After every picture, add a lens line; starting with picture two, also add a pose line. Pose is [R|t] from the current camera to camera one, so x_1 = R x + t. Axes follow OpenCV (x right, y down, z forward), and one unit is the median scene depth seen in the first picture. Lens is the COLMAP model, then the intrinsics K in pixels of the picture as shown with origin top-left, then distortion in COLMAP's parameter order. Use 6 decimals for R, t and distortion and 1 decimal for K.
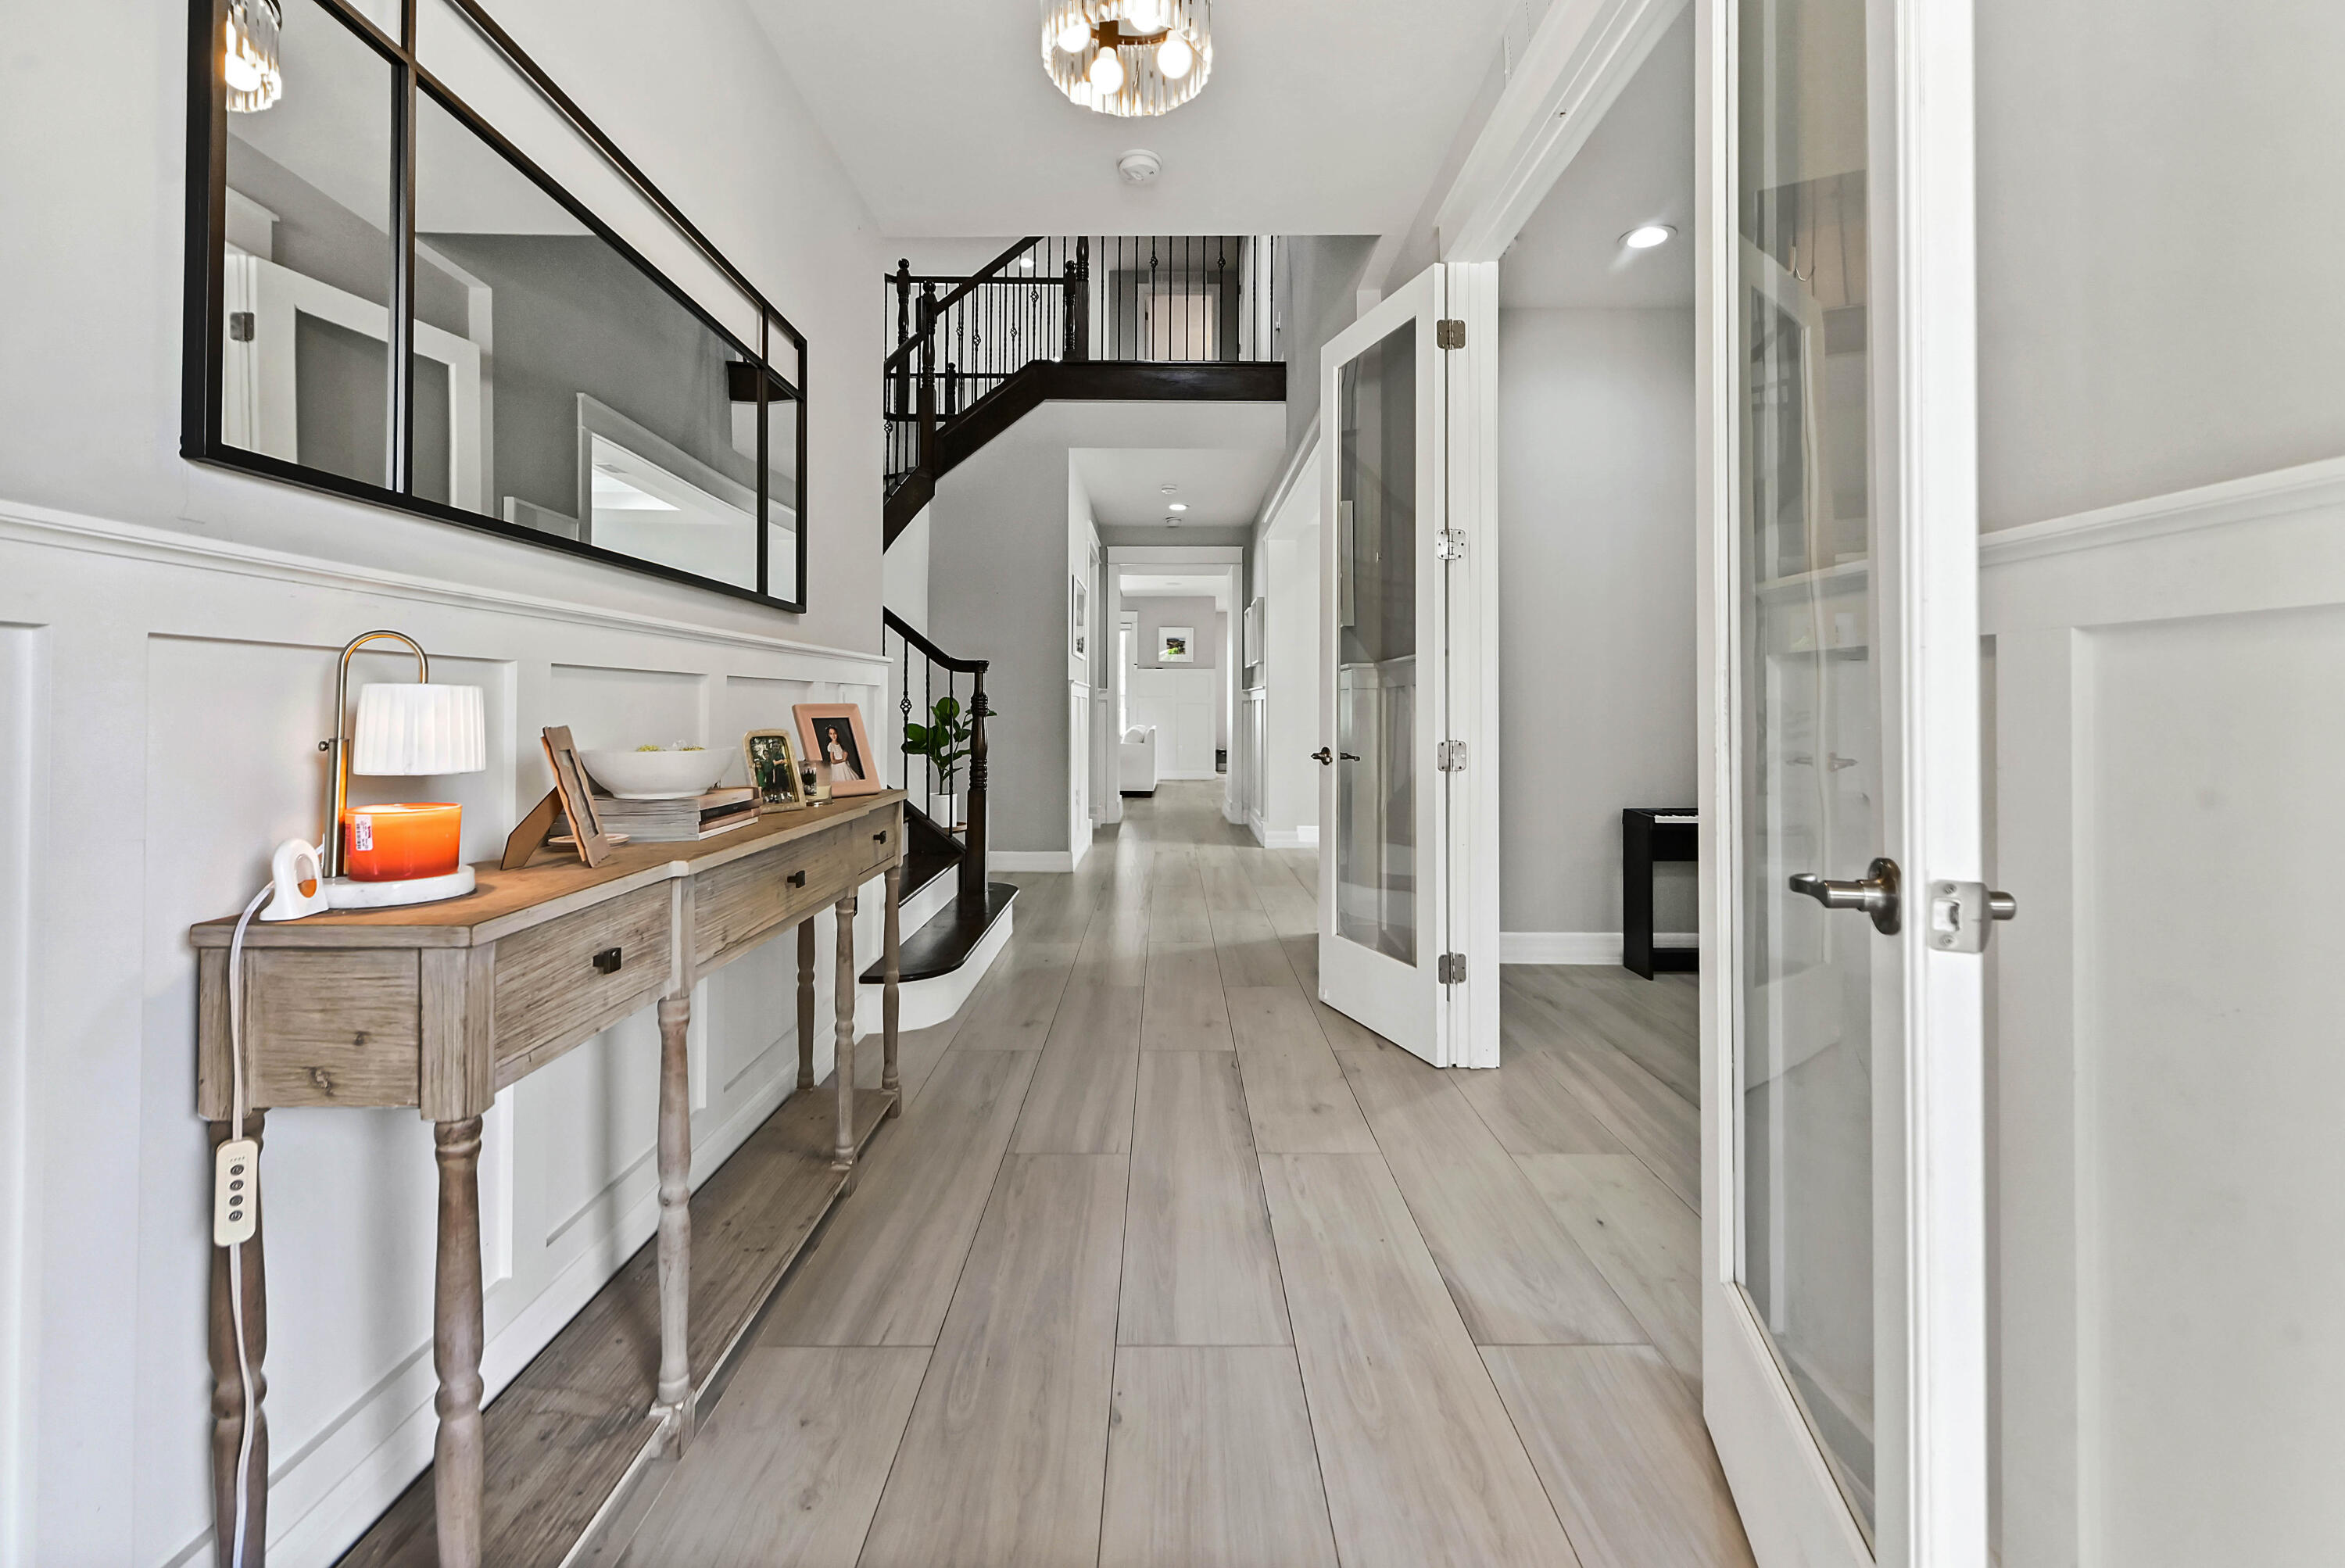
lens RADIAL K [[1013.8, 0, 1165.7], [0, 1013.8, 718.1], [0, 0, 1]] dist [0.000821, -0.000235]
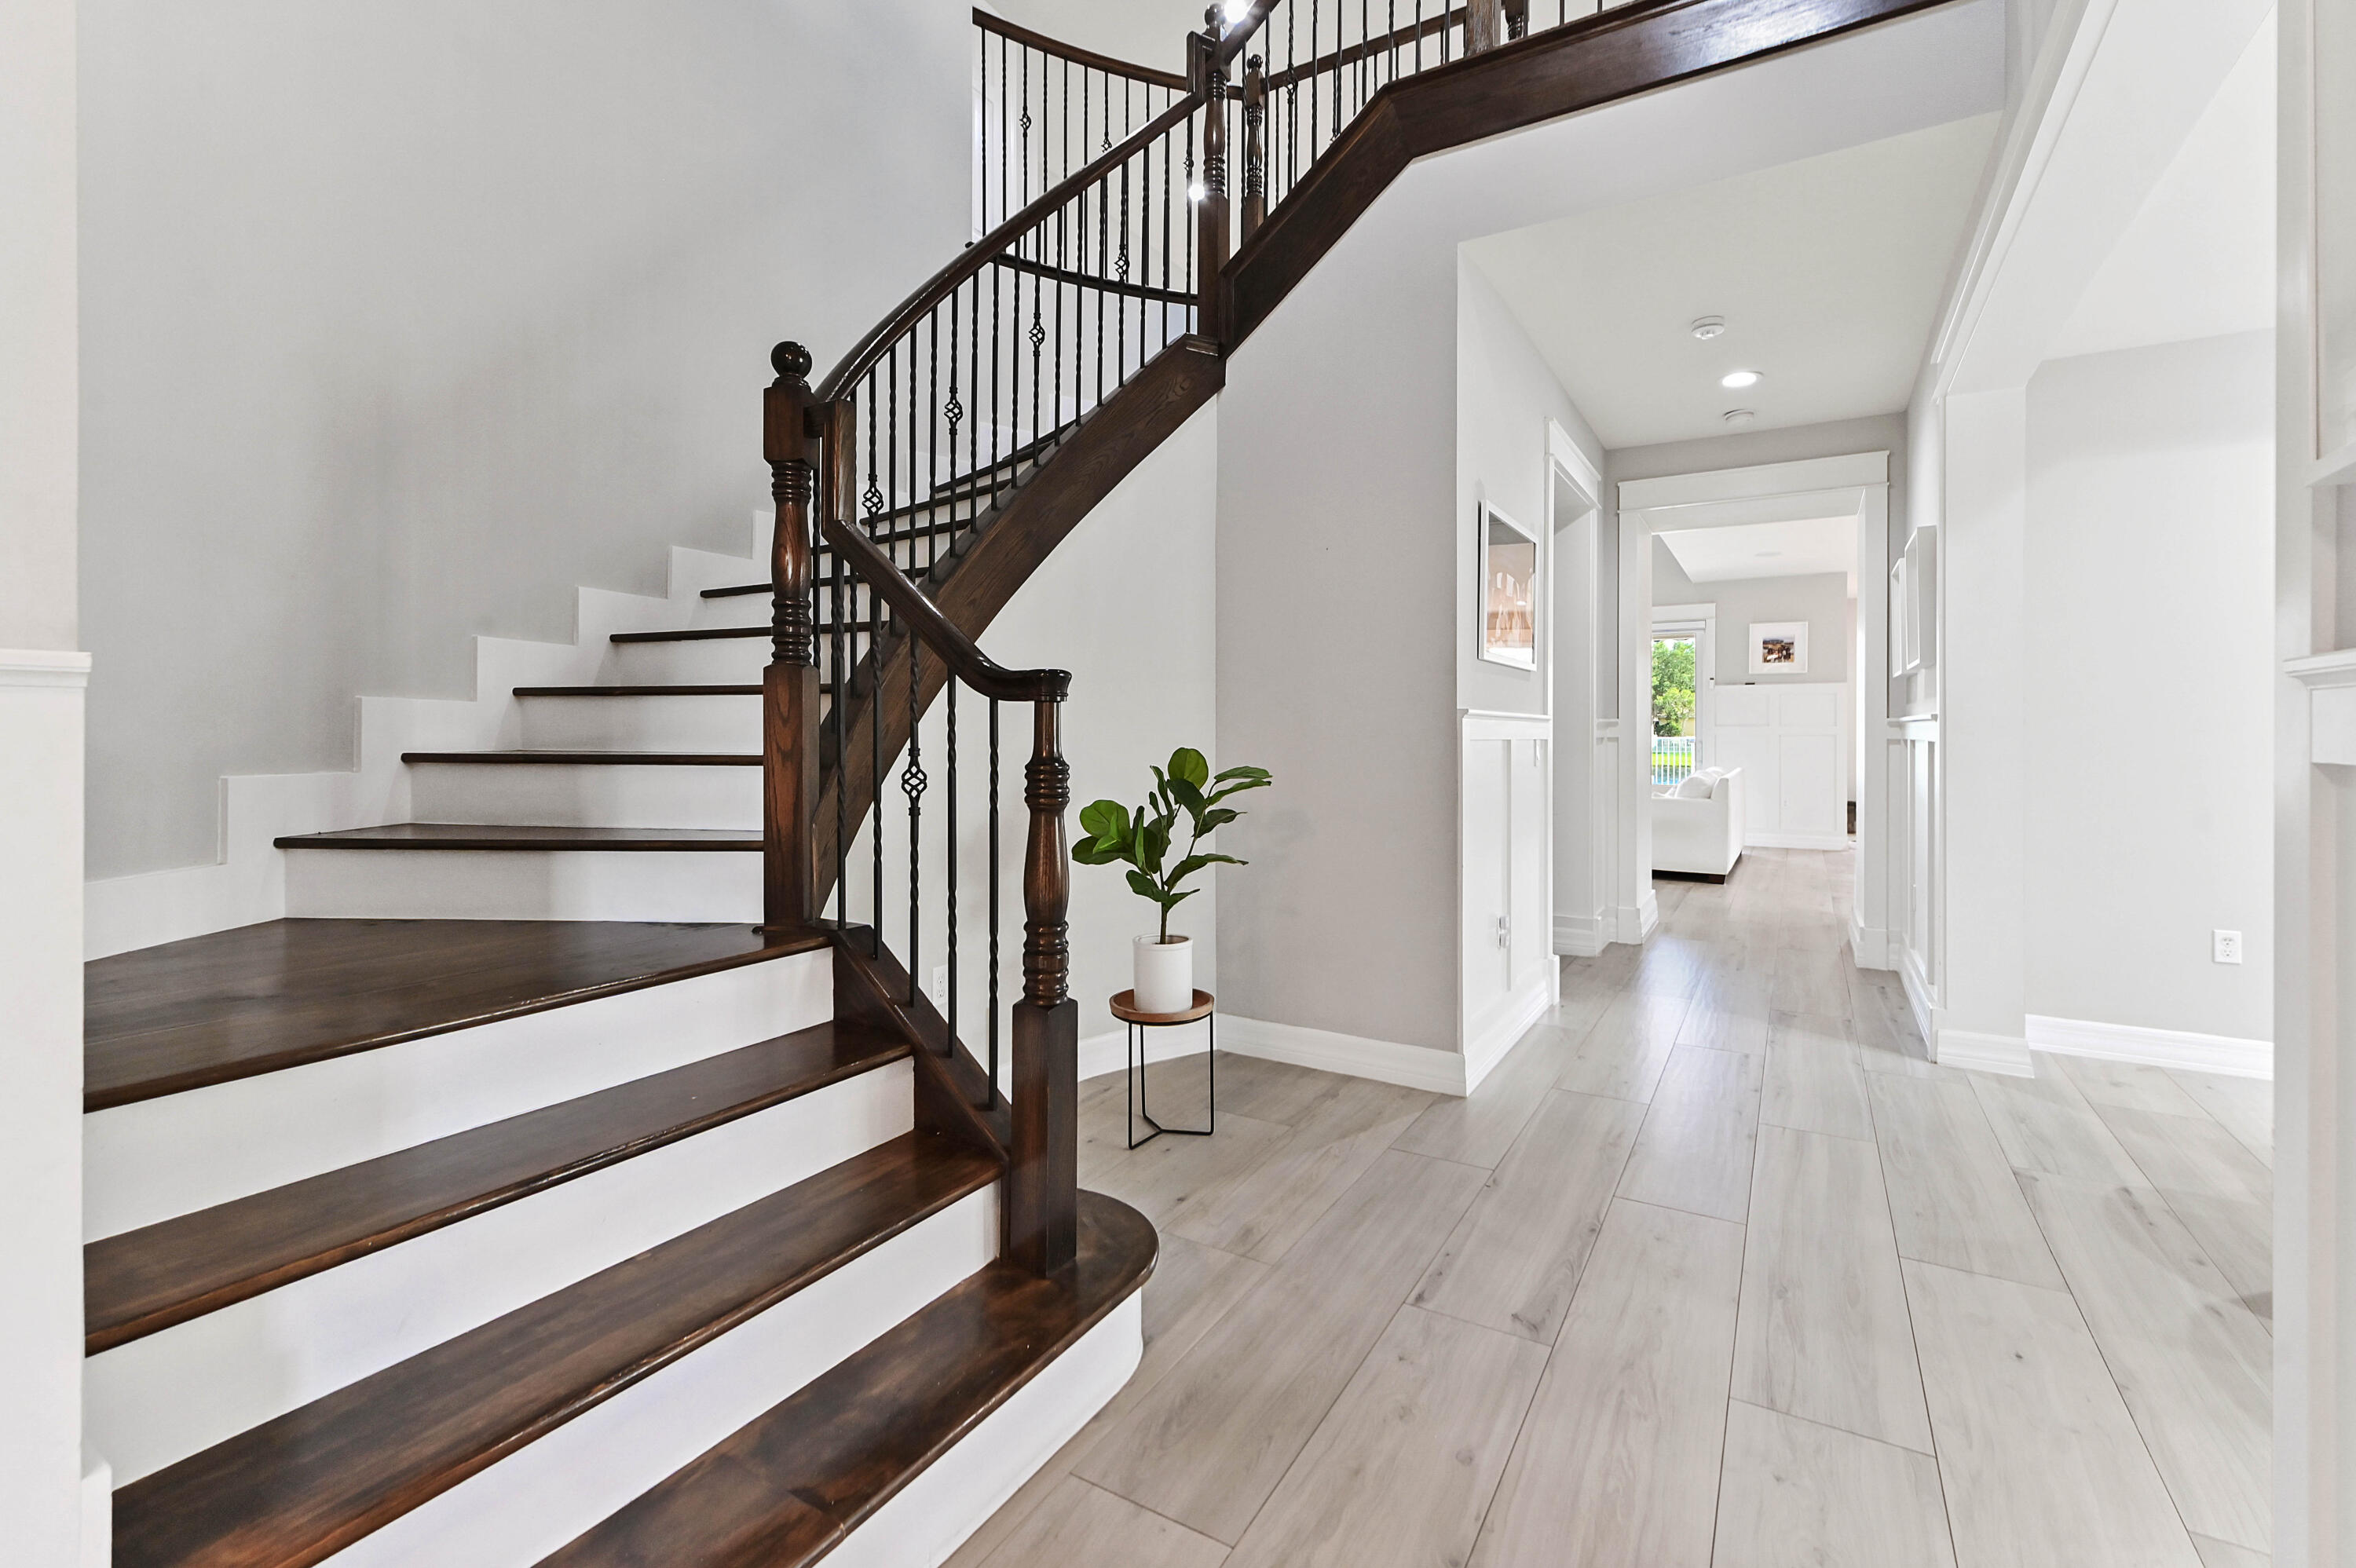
lens RADIAL K [[1064.6, 0, 1183.3], [0, 1064.6, 749.8], [0, 0, 1]] dist [0.000982, 0.000037]
pose [[0.867631, 0.006841, -0.497161, 0.036691], [-0.004082, 0.999970, 0.006637, -0.015491], [0.497192, -0.003729, 0.867633, 0.359849]]
